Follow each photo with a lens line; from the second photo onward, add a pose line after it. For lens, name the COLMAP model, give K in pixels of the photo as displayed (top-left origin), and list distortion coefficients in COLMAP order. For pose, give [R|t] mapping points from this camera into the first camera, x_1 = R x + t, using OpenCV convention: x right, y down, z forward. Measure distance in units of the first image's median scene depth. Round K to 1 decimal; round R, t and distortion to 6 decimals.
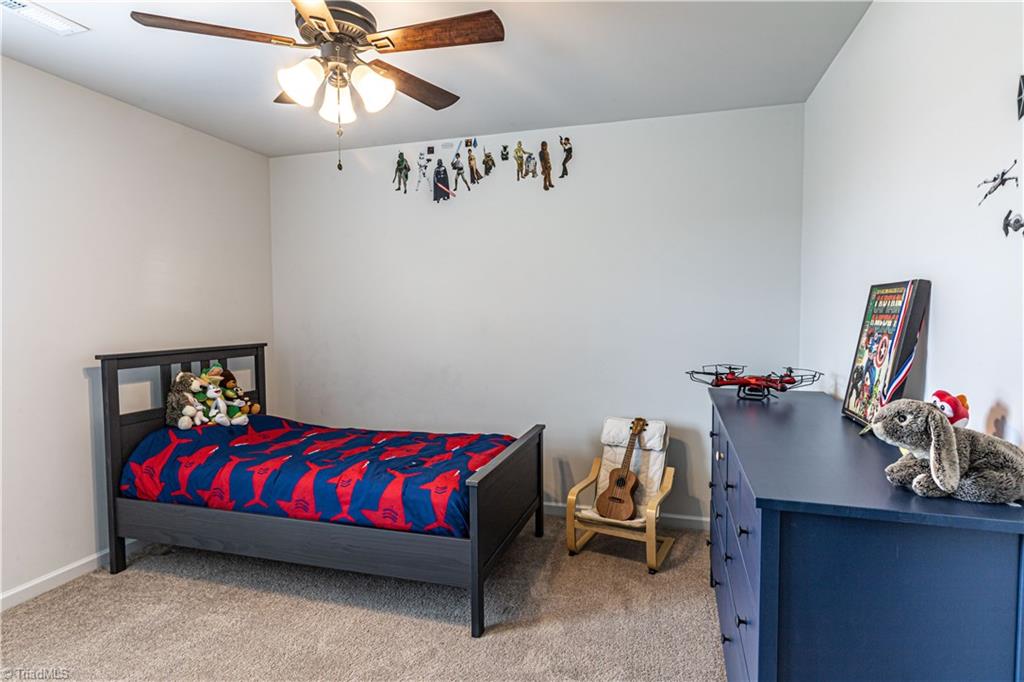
lens RADIAL K [[555.8, 0, 511.6], [0, 555.8, 315.4], [0, 0, 1]] dist [-0.018495, 0.000093]
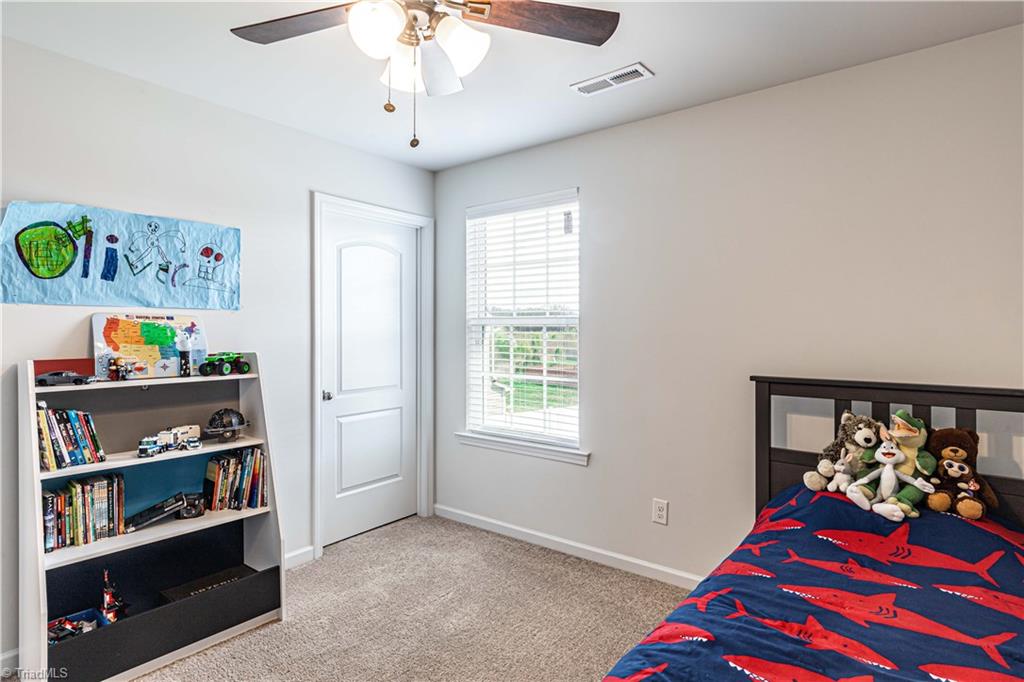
lens RADIAL K [[555.8, 0, 511.6], [0, 555.8, 315.4], [0, 0, 1]] dist [-0.018495, 0.000093]
pose [[-0.361747, -0.017095, -0.932120, 0.238092], [-0.001877, 0.999843, -0.017608, -0.010241], [0.932274, -0.004620, -0.361722, 0.931284]]
